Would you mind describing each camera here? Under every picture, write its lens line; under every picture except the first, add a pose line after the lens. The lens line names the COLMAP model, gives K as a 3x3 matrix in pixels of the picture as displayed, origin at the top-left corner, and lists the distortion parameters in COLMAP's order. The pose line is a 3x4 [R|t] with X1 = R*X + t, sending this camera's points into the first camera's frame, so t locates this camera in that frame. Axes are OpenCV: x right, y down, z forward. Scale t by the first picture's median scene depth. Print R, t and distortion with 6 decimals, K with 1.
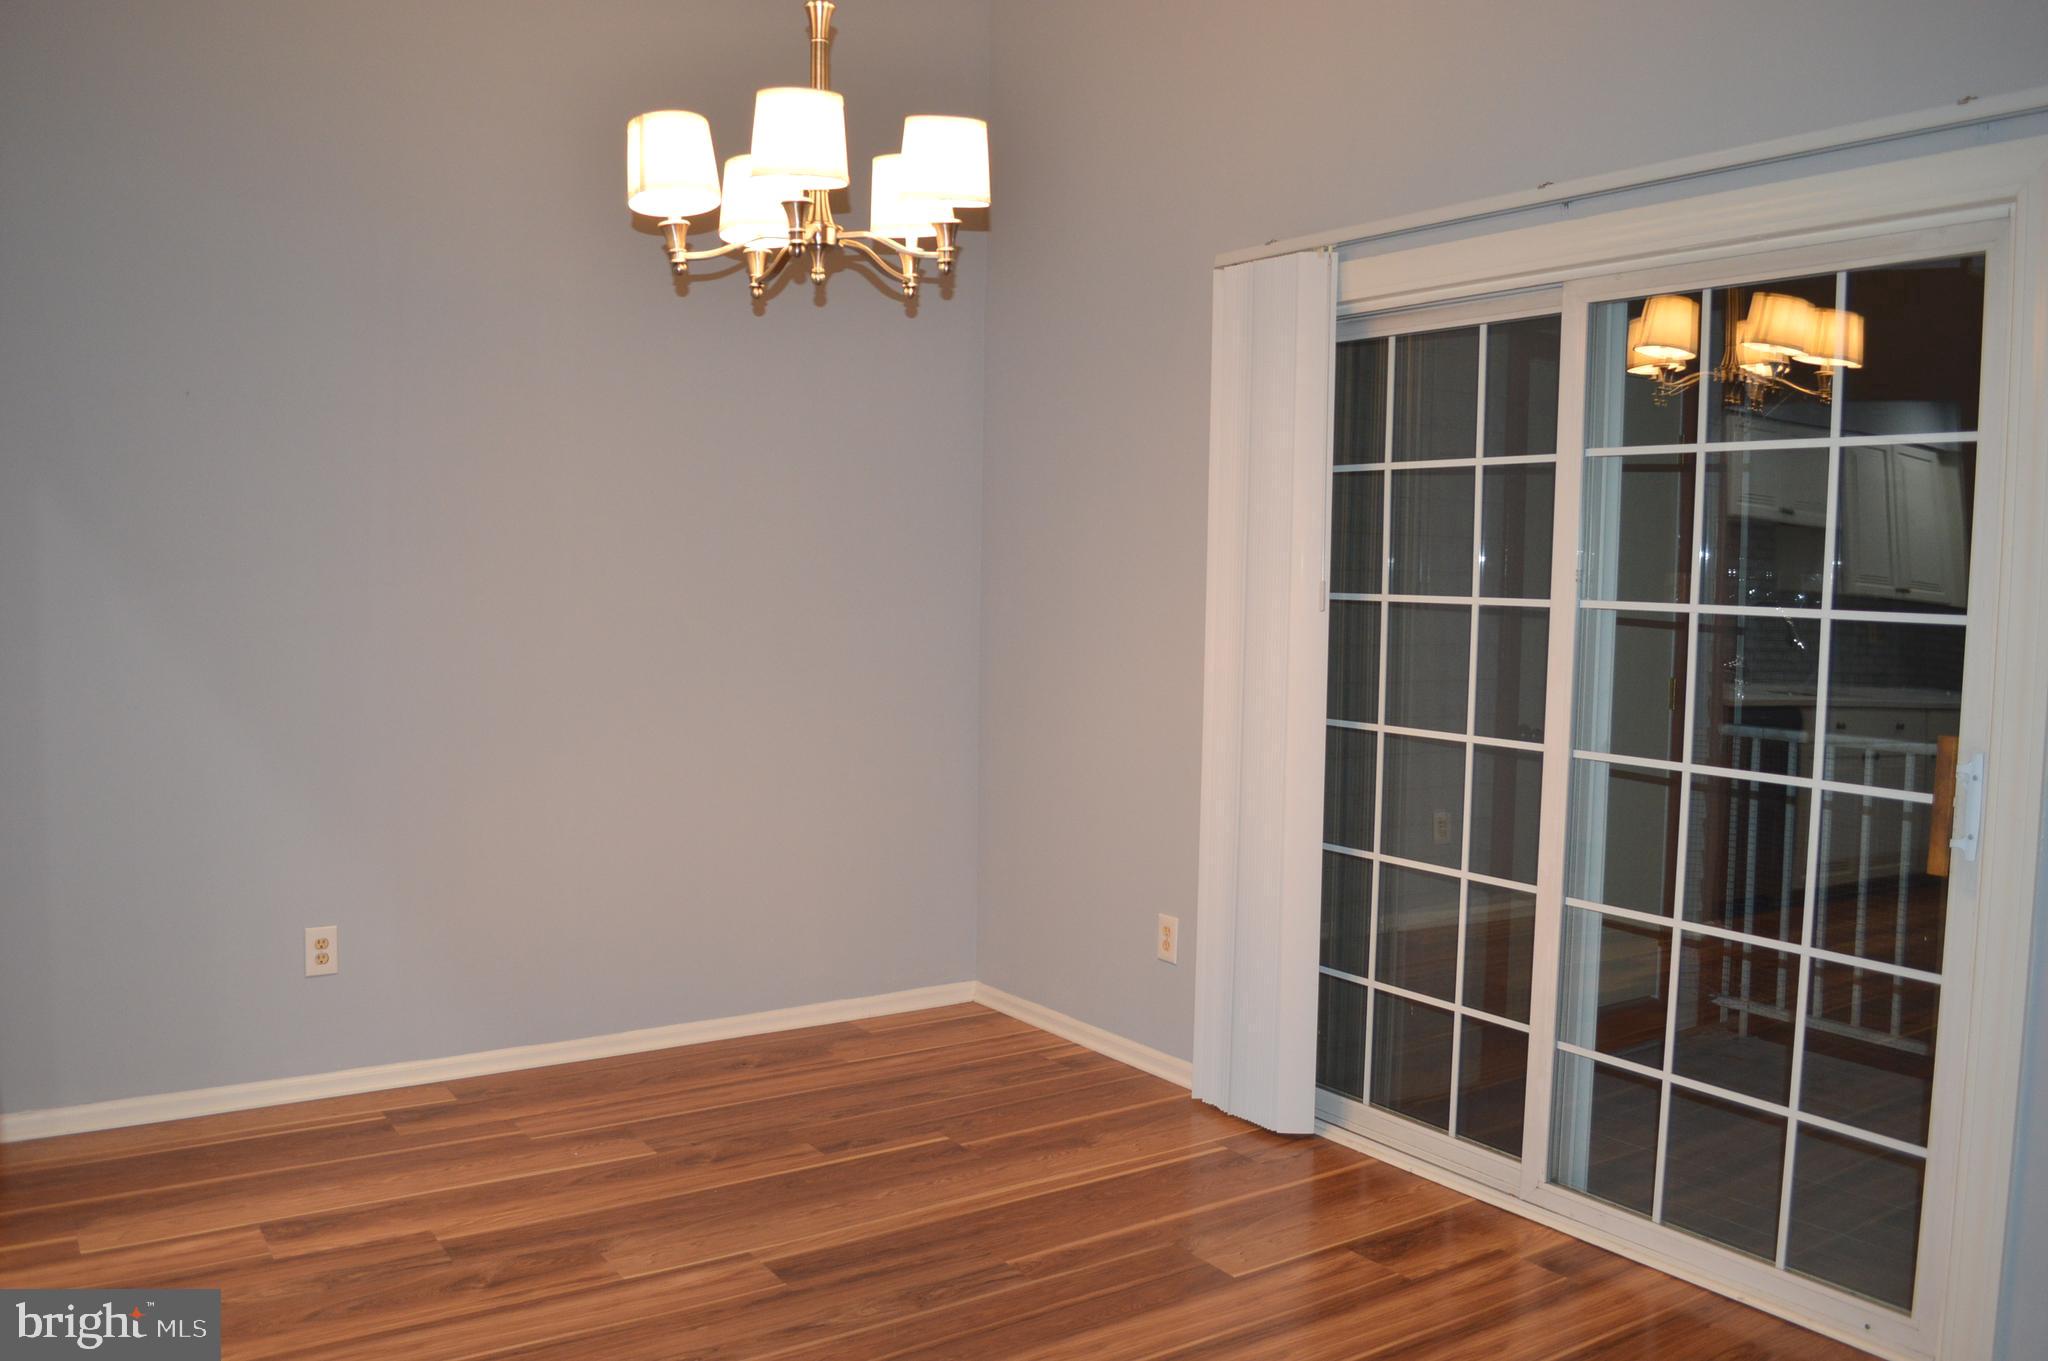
lens RADIAL K [[1636.6, 0, 1024.0], [0, 1636.6, 680.5], [0, 0, 1]] dist [-0.087308, 0.014986]
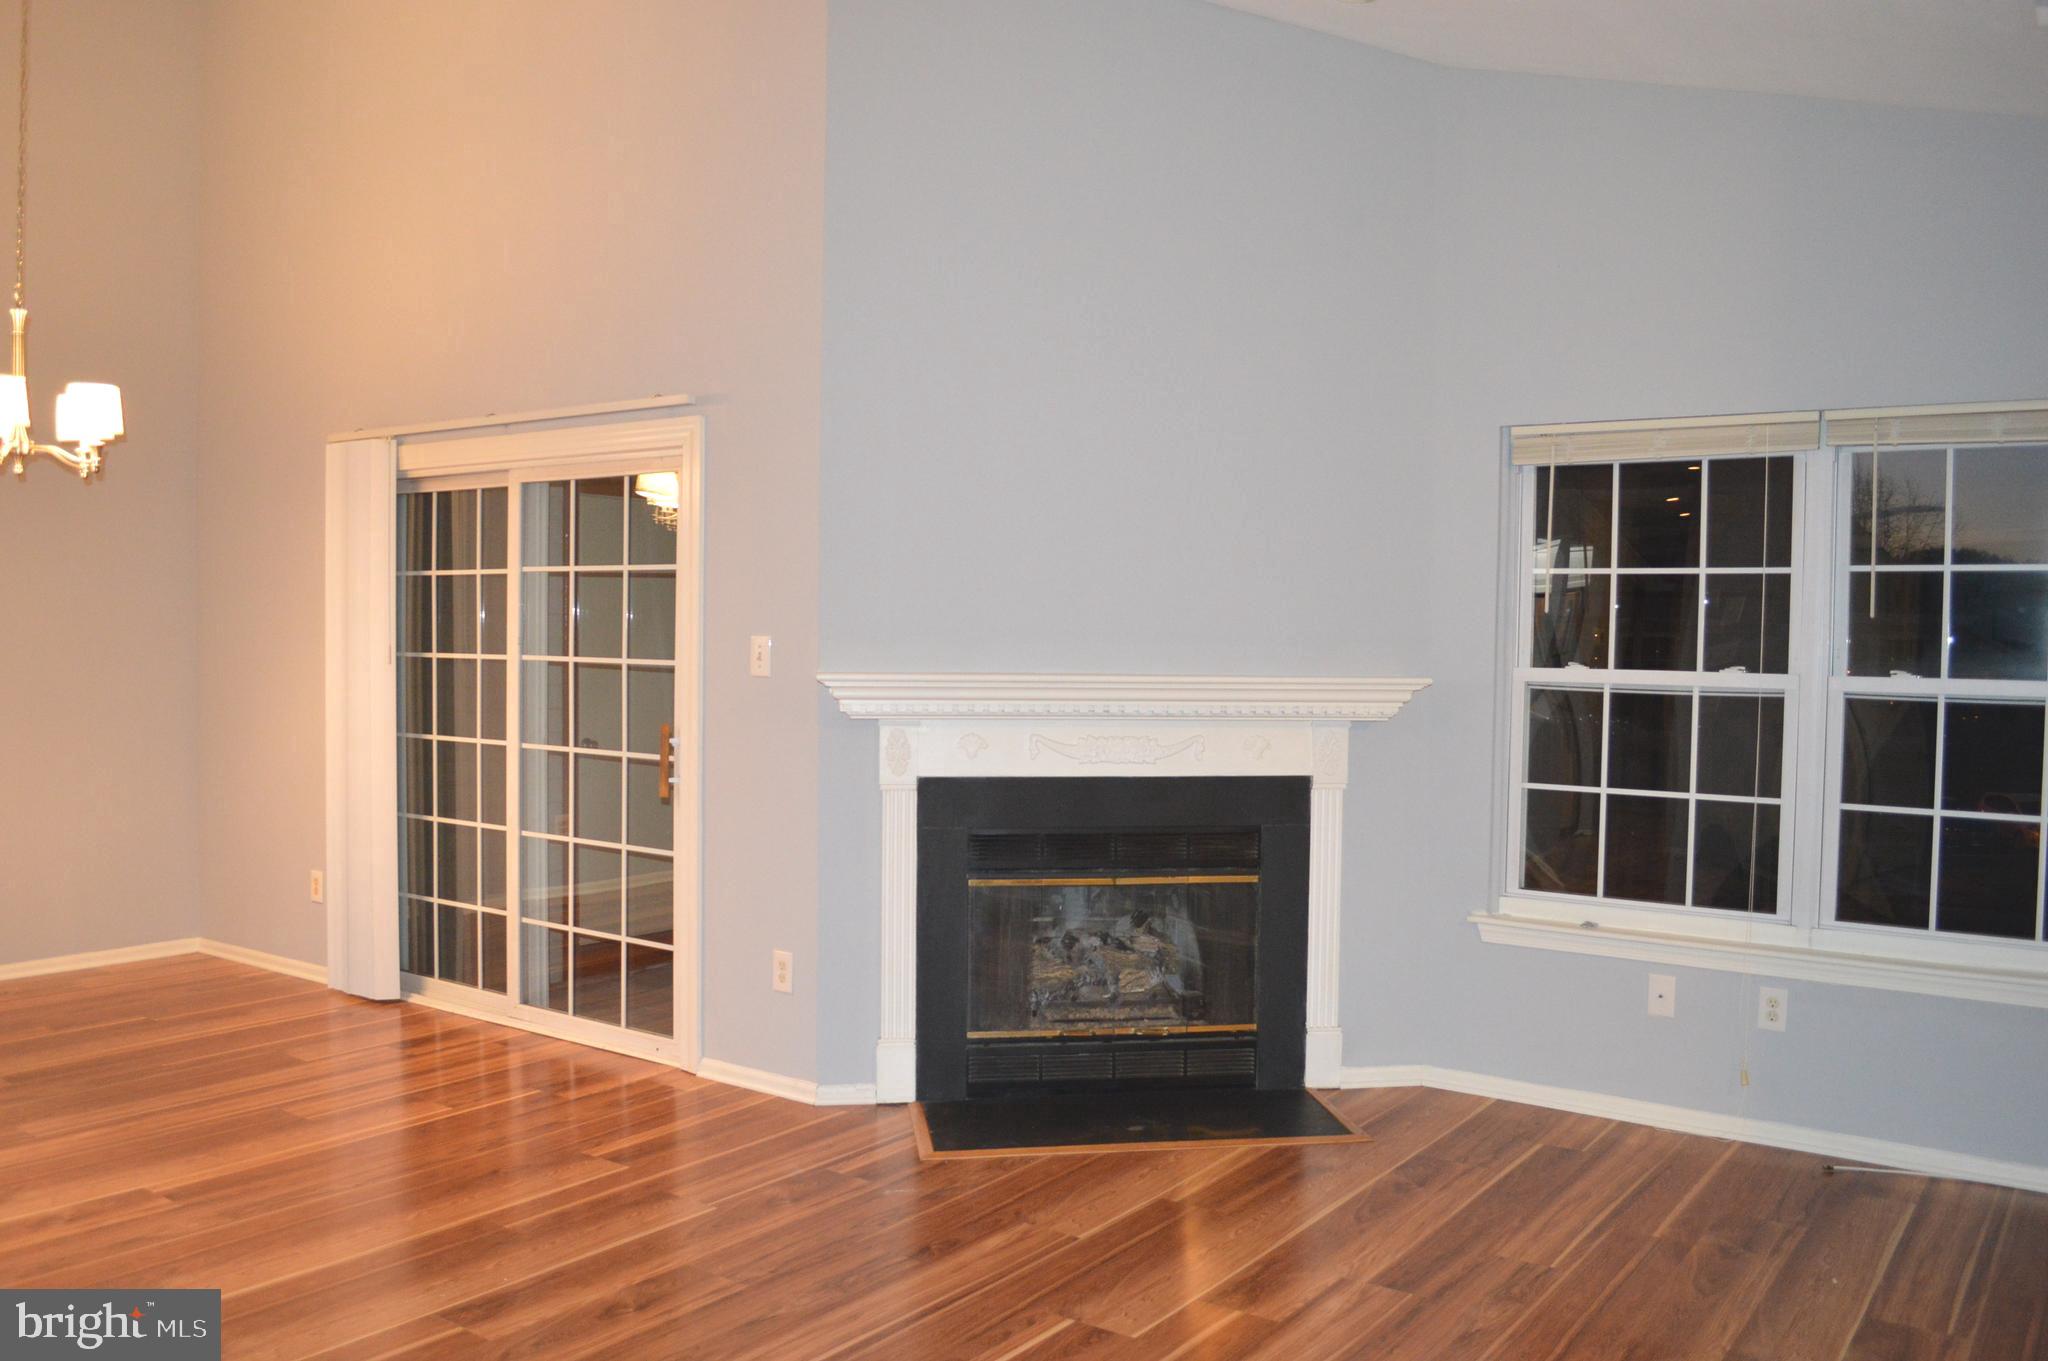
lens RADIAL K [[1636.6, 0, 1024.0], [0, 1636.6, 680.5], [0, 0, 1]] dist [-0.087308, 0.014986]
pose [[0.937784, -0.012207, 0.347005, 0.219021], [0.025138, 0.999146, -0.032787, 0.041674], [-0.346309, 0.039470, 0.937290, -0.704160]]
